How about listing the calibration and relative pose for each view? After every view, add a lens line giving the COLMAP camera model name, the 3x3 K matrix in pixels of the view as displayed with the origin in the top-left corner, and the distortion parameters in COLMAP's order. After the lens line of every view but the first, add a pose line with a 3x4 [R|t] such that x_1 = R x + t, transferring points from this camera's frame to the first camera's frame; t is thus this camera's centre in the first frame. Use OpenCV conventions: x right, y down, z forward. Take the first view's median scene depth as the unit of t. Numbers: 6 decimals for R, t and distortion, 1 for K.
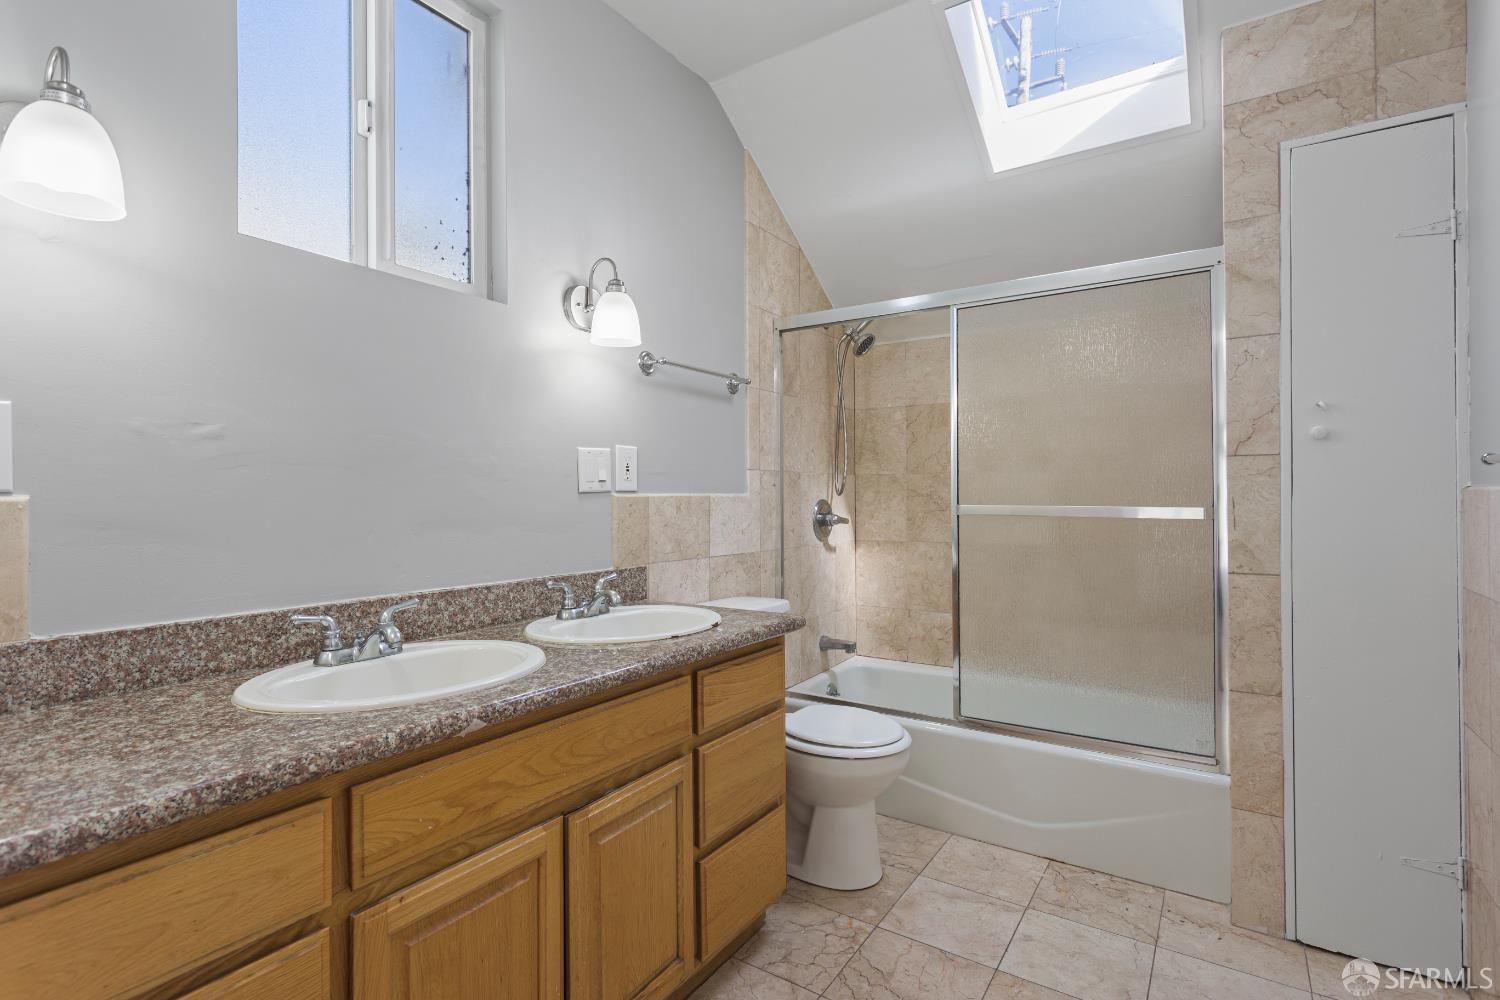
lens RADIAL K [[710.9, 0, 747.5], [0, 710.9, 496.6], [0, 0, 1]] dist [0.001549, 0.000557]
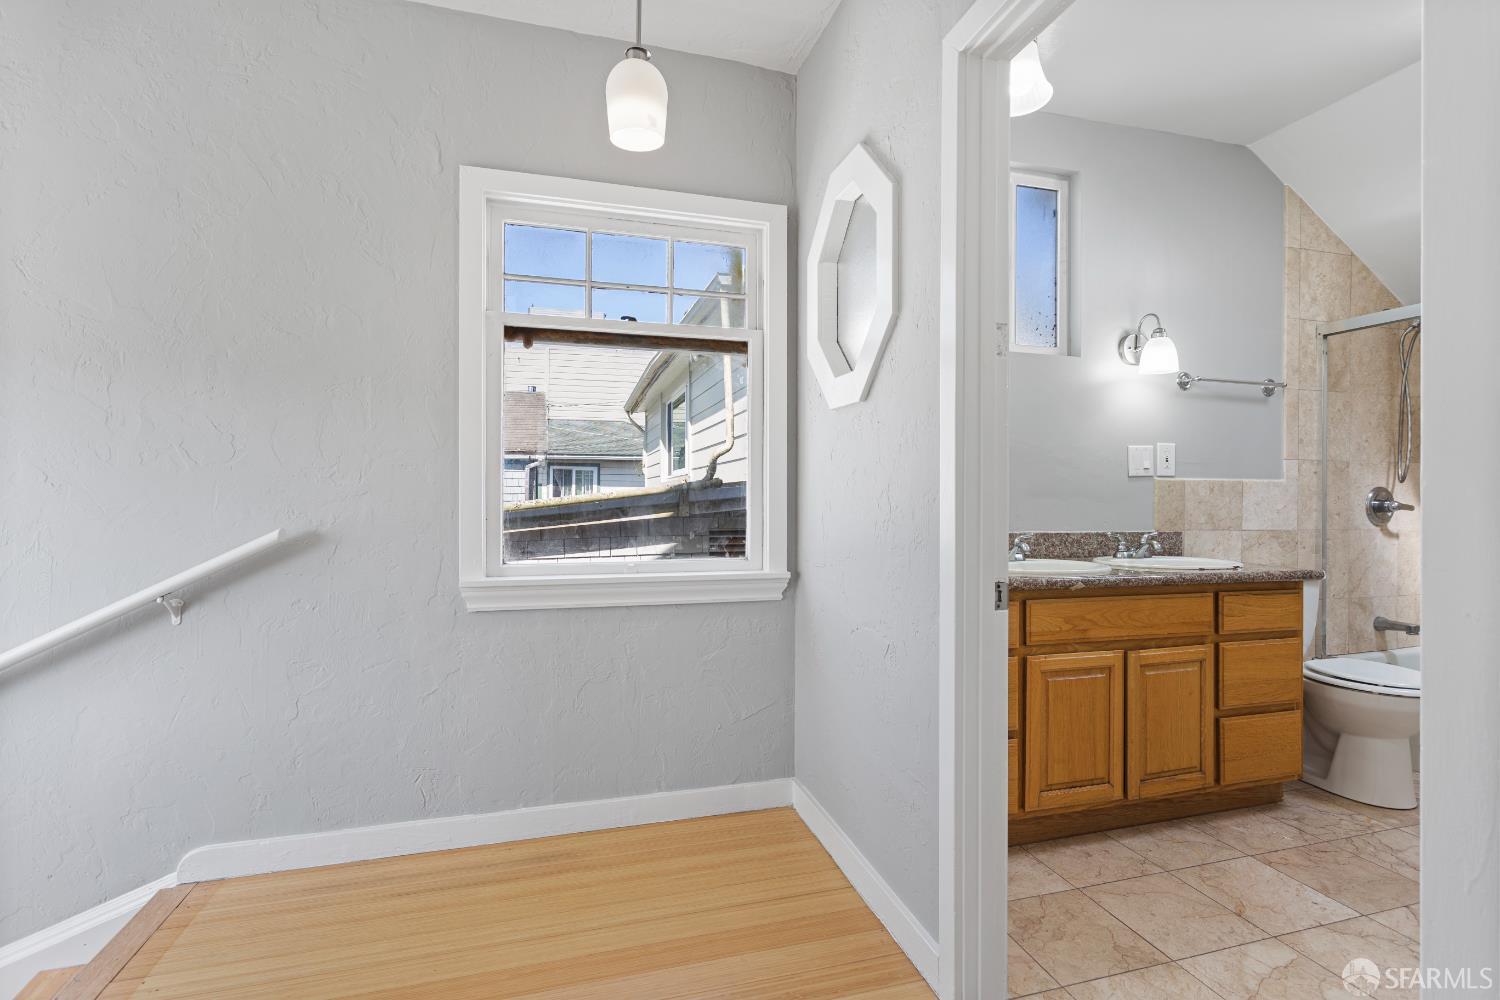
lens RADIAL K [[710.9, 0, 747.5], [0, 710.9, 496.6], [0, 0, 1]] dist [0.001549, 0.000557]
pose [[0.765221, 0.008669, -0.643709, 0.104061], [-0.009919, 0.999949, 0.001675, 0.040069], [0.643691, 0.005103, 0.765268, -0.618558]]
